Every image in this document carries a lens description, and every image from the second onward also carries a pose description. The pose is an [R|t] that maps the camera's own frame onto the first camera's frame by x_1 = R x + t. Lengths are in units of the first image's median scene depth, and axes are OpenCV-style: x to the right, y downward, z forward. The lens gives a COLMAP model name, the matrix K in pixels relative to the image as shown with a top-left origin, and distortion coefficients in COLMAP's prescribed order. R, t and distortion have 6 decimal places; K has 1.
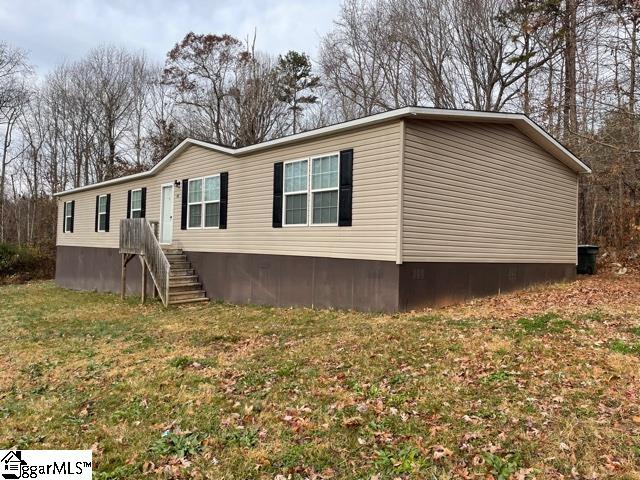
lens RADIAL K [[468.0, 0, 320.0], [0, 468.0, 240.0], [0, 0, 1]] dist [0.044187, -0.035079]
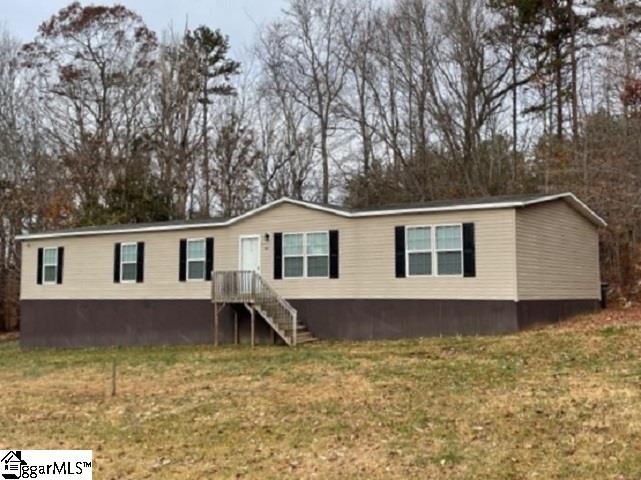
lens RADIAL K [[770.0, 0, 320.5], [0, 770.0, 240.0], [0, 0, 1]] dist [0.007253, 0.012045]
pose [[0.973542, -0.014549, 0.228045, -0.649728], [0.025099, 0.998741, -0.043432, -0.035502], [-0.227126, 0.048006, 0.972681, -0.831899]]
